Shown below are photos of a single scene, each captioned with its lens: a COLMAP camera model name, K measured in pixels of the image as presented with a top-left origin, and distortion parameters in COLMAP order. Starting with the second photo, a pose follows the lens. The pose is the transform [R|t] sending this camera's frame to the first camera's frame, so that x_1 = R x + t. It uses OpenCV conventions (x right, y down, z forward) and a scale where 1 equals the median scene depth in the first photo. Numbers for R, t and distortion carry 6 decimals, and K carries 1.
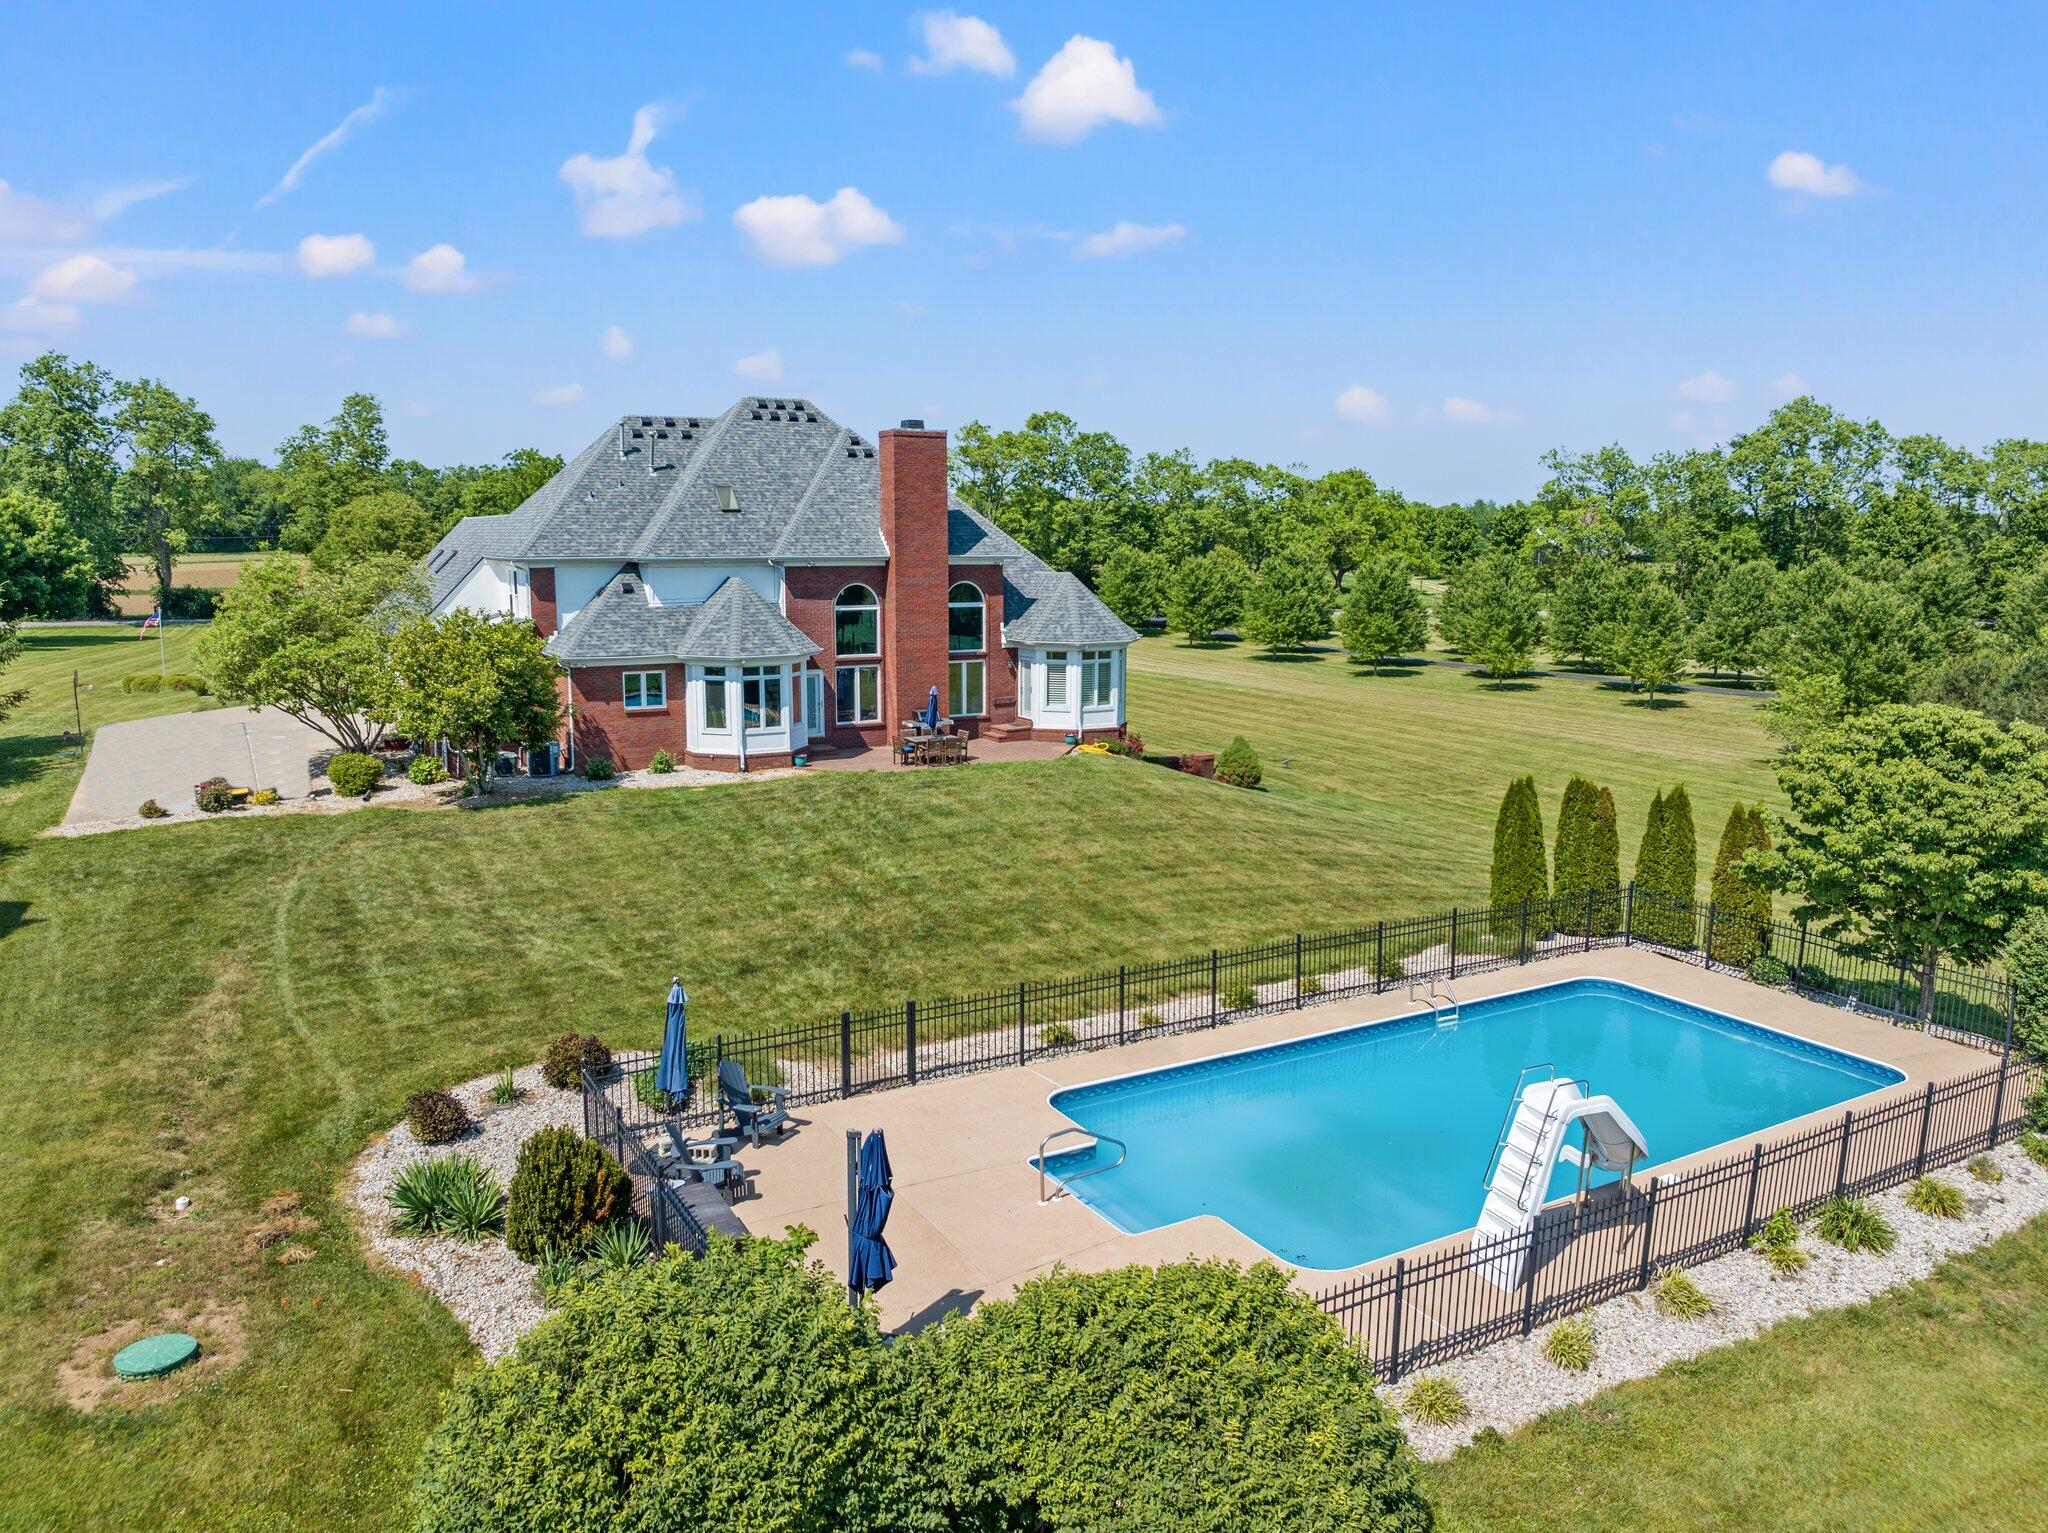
lens RADIAL K [[1456.8, 0, 1024.0], [0, 1456.8, 766.5], [0, 0, 1]] dist [-0.005695, -0.001143]
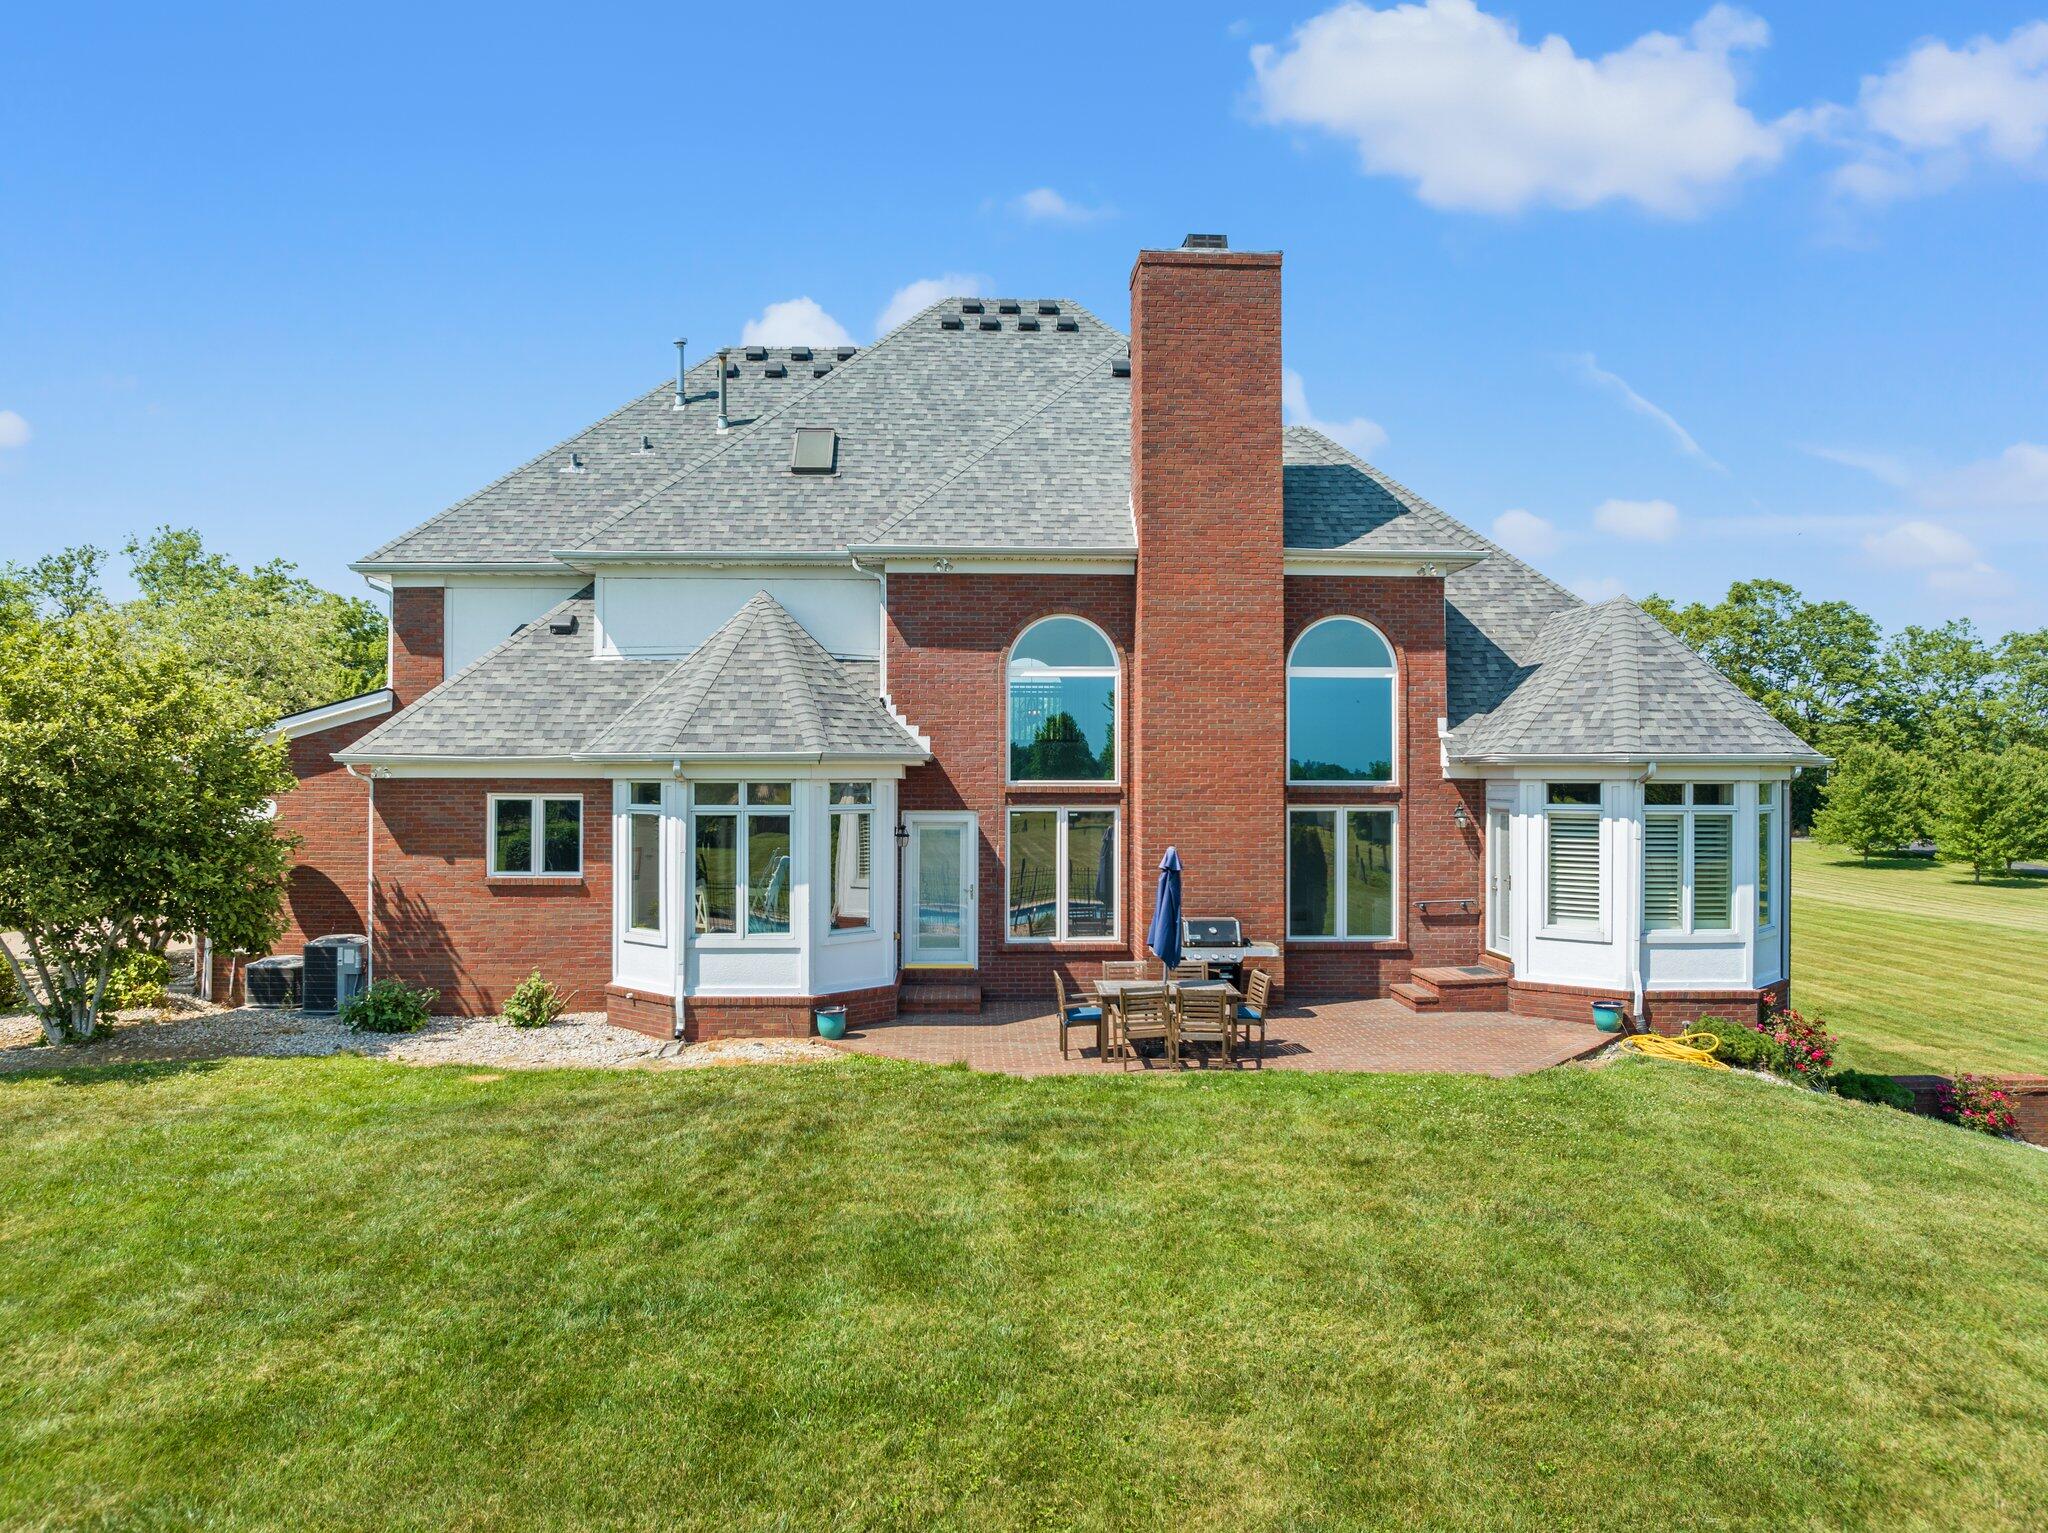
lens RADIAL K [[1480.8, 0, 1024.0], [0, 1480.8, 766.5], [0, 0, 1]] dist [-0.025908, -0.003765]
pose [[0.894641, -0.001900, -0.446783, 0.066140], [-0.070869, 0.986727, -0.146105, -0.015954], [0.441130, 0.162374, 0.882632, 0.587732]]
